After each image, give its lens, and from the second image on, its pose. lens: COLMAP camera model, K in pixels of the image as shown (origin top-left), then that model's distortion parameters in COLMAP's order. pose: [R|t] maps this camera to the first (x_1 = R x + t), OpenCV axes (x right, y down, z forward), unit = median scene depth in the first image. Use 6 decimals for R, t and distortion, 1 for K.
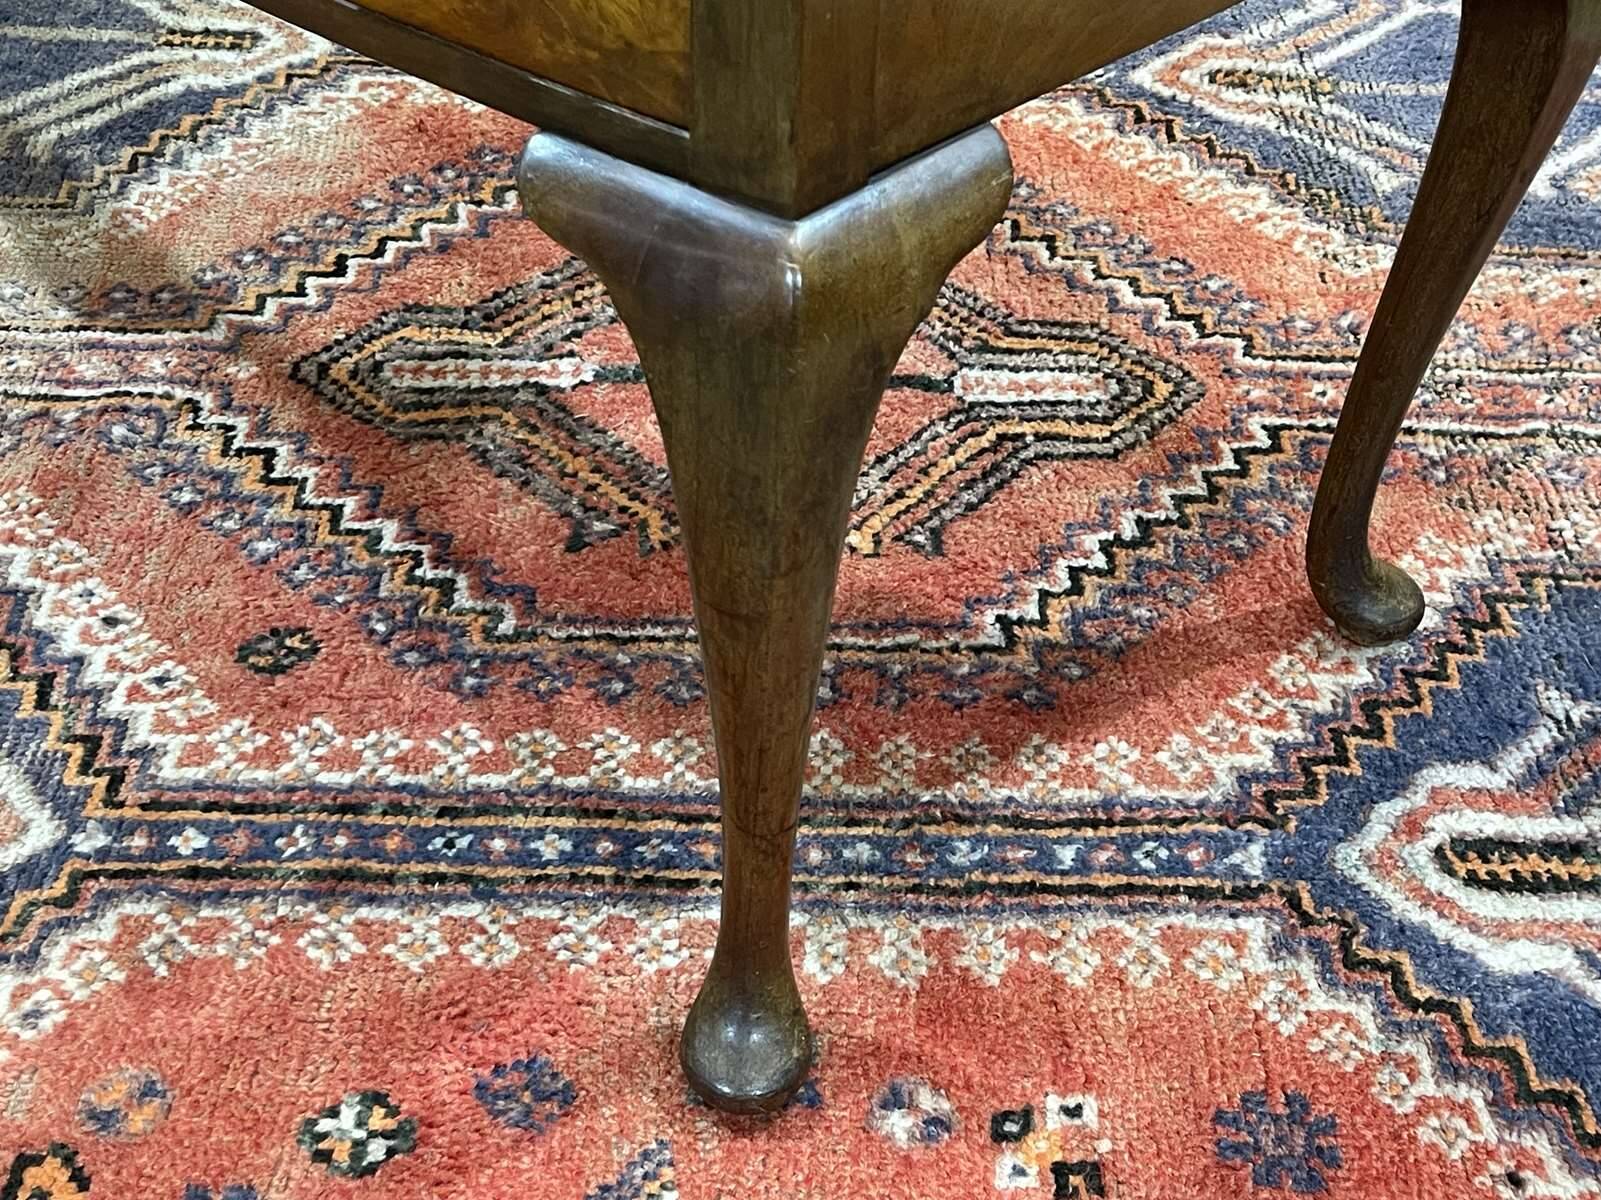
lens RADIAL K [[2276.9, 0, 818.6], [0, 2276.9, 608.2], [0, 0, 1]] dist [0.049999, 0.000000]
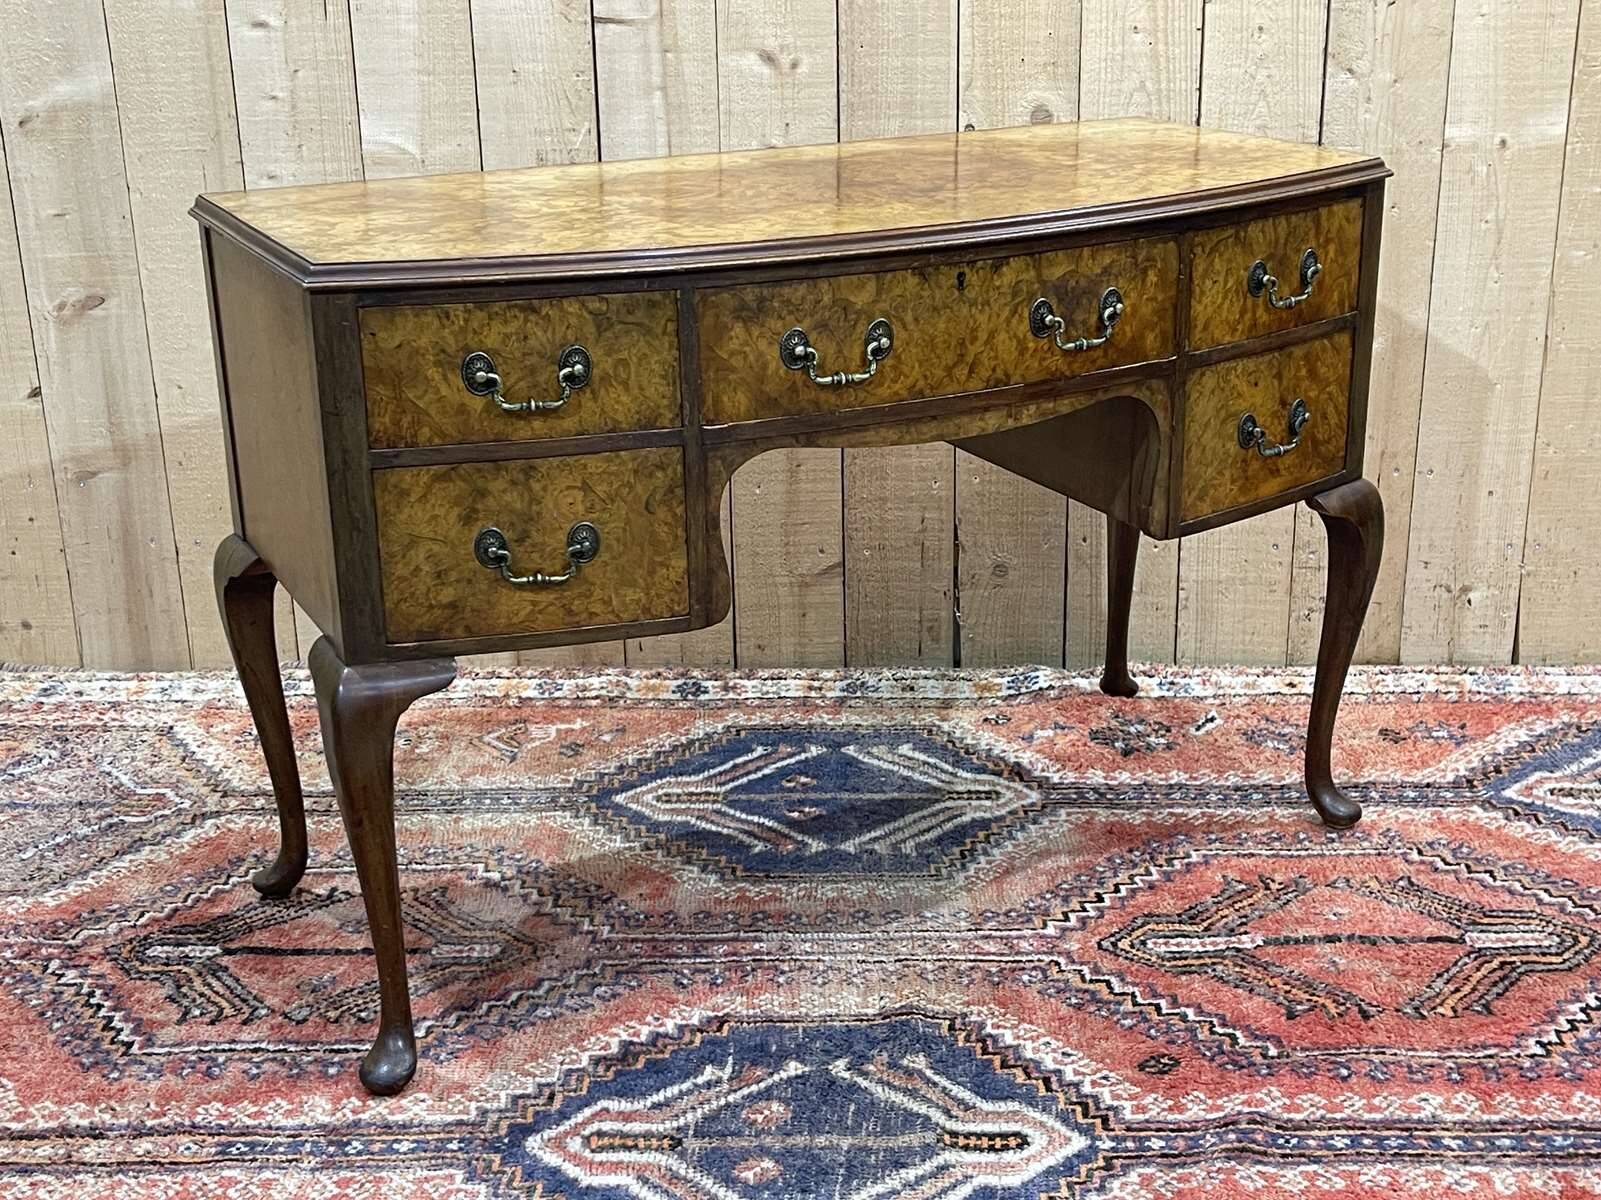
lens RADIAL K [[2075.4, 0, 810.0], [0, 2075.4, 610.1], [0, 0, 1]] dist [0.056862, 0.000000]
pose [[0.997138, -0.052162, -0.054729, -0.358228], [0.026685, 0.920108, -0.390754, 0.297523], [0.070739, 0.388175, 0.918867, -0.660982]]
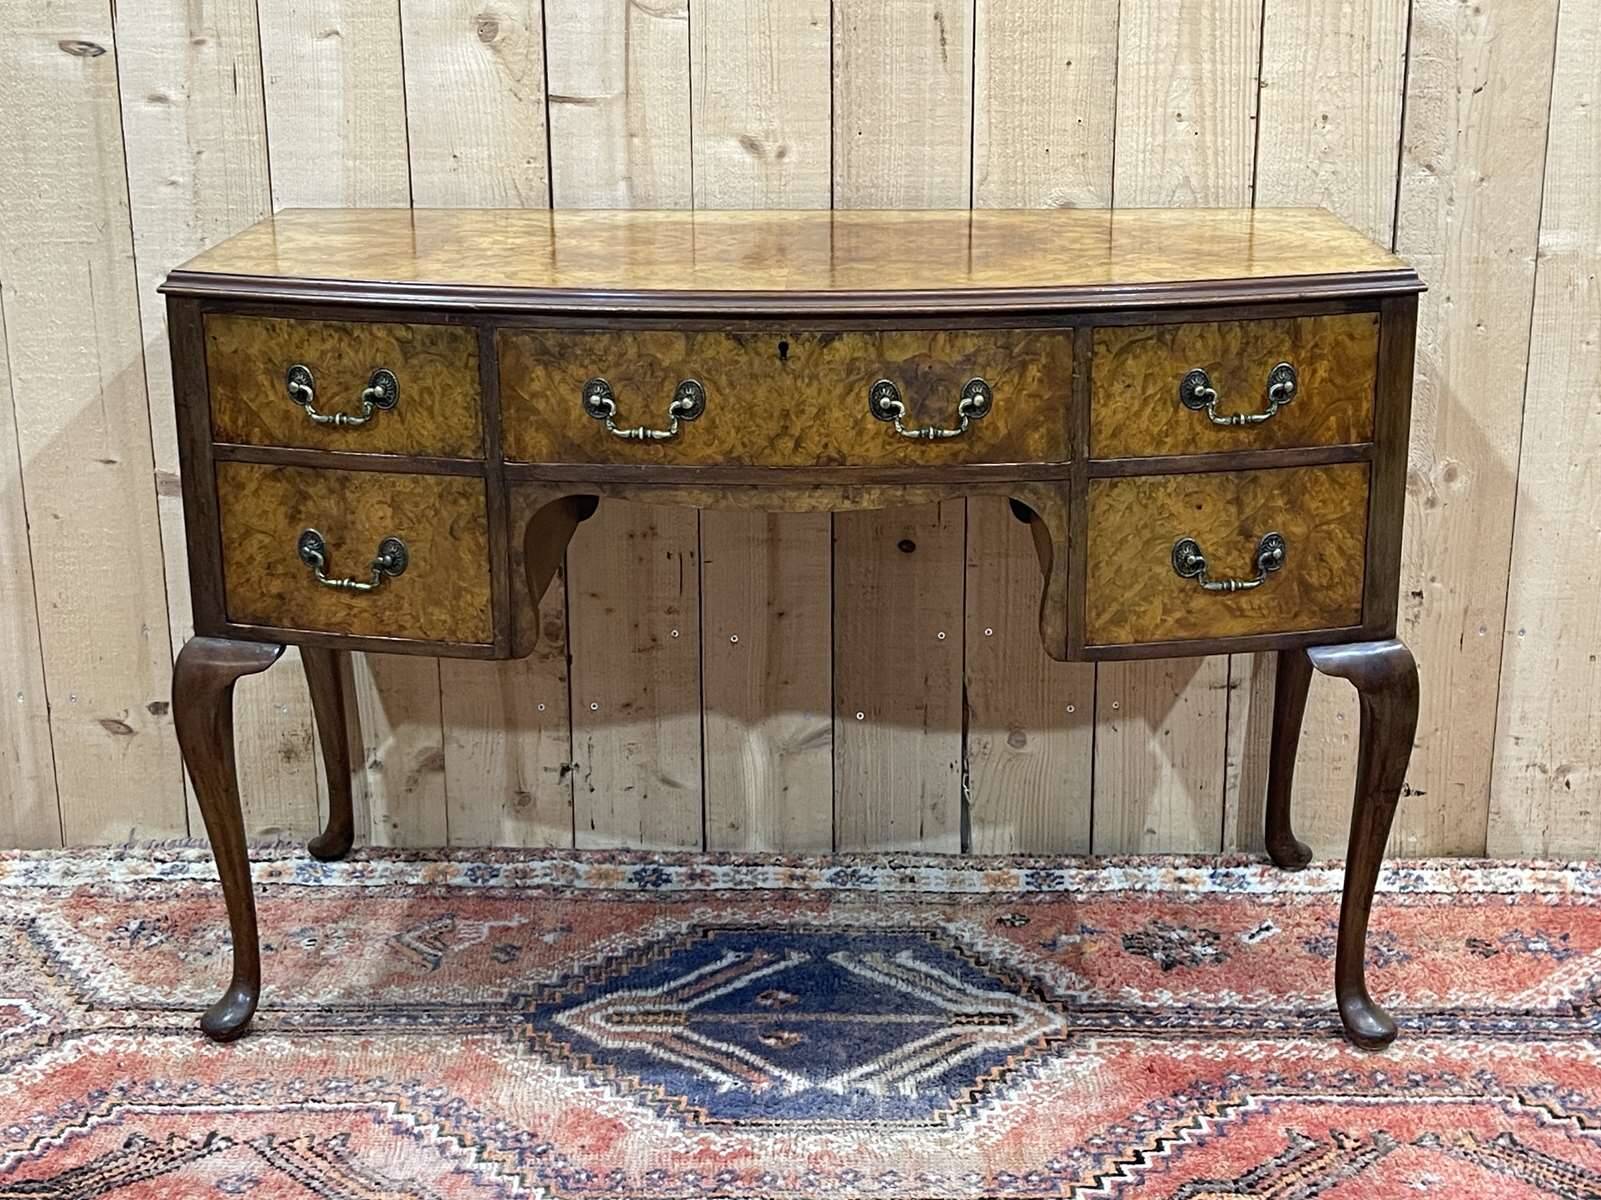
lens RADIAL K [[2276.9, 0, 801.7], [0, 2276.9, 611.8], [0, 0, 1]] dist [0.049999, 0.000000]
pose [[0.997813, -0.043603, -0.049672, -0.361879], [0.017835, 0.901276, -0.432877, 0.184381], [0.063643, 0.431045, 0.900083, -0.550153]]
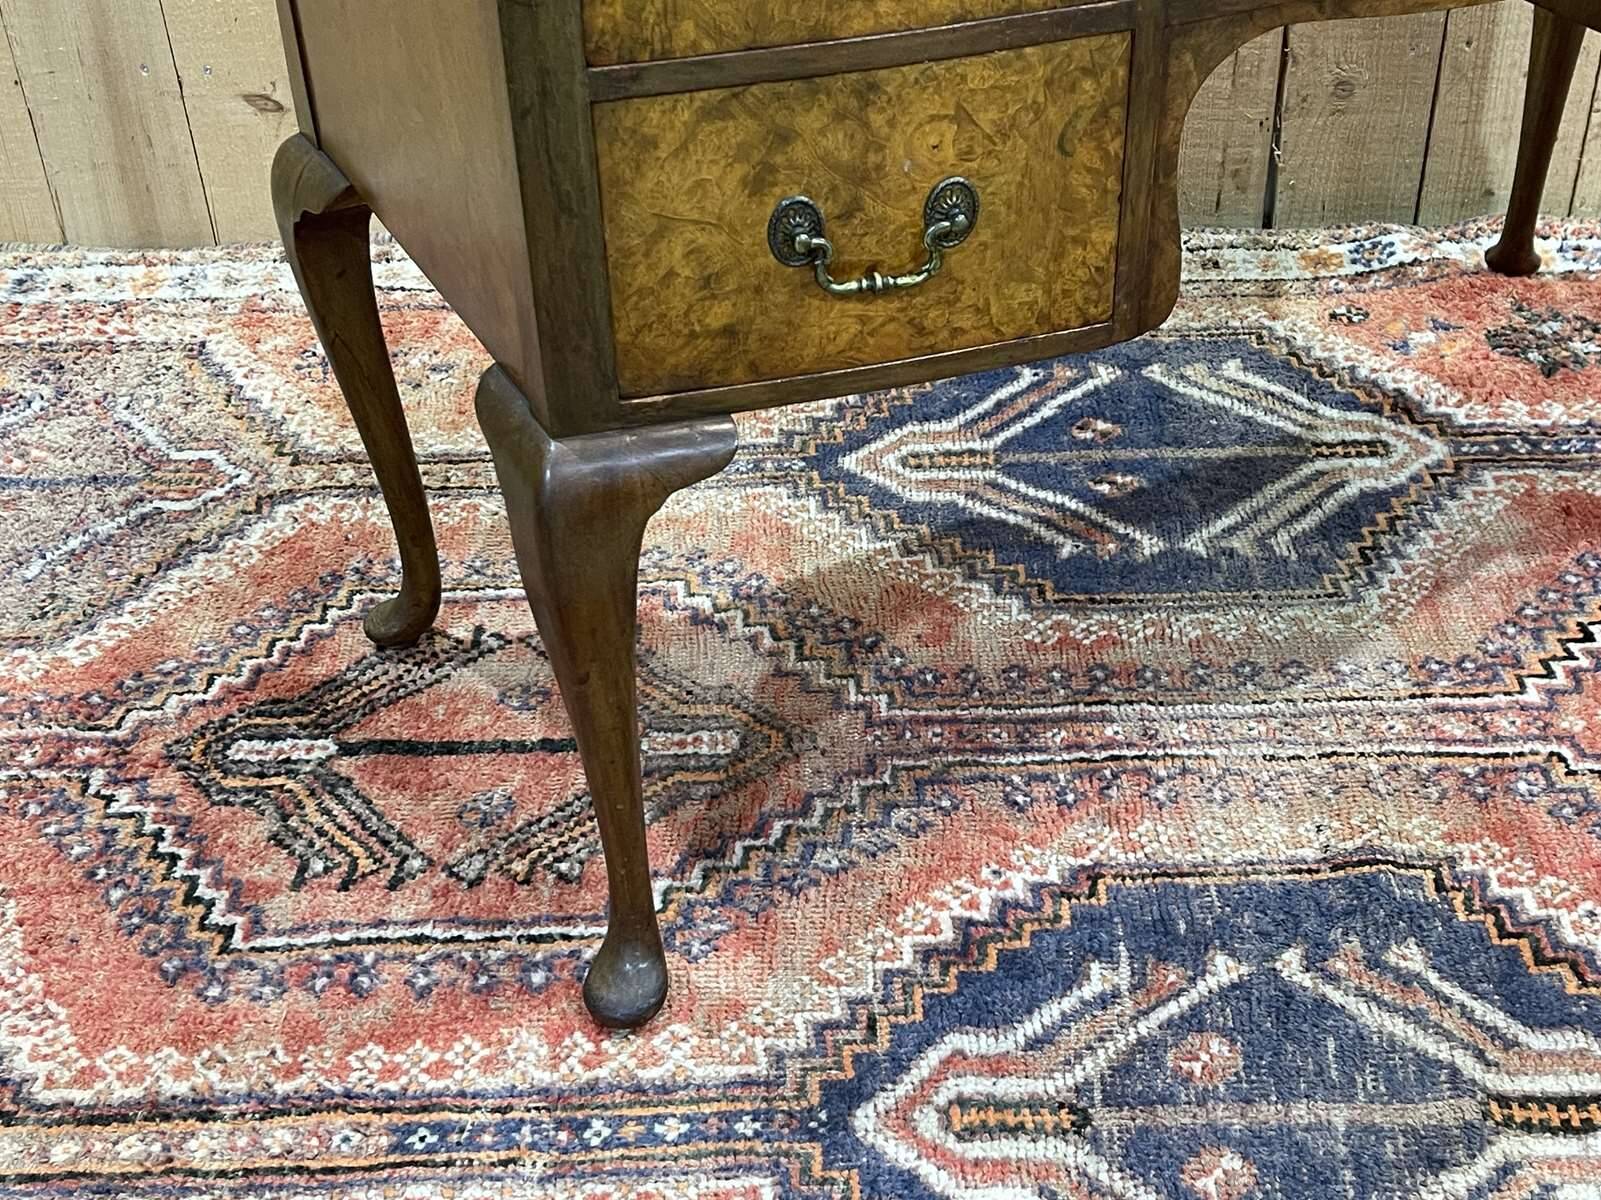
lens RADIAL K [[2075.4, 0, 815.8], [0, 2075.4, 606.4], [0, 0, 1]] dist [0.056862, 0.000000]
pose [[0.996754, -0.053973, -0.059738, -0.599068], [0.047412, 0.993205, -0.106279, -0.065427], [0.065068, 0.103102, 0.992540, -0.181984]]
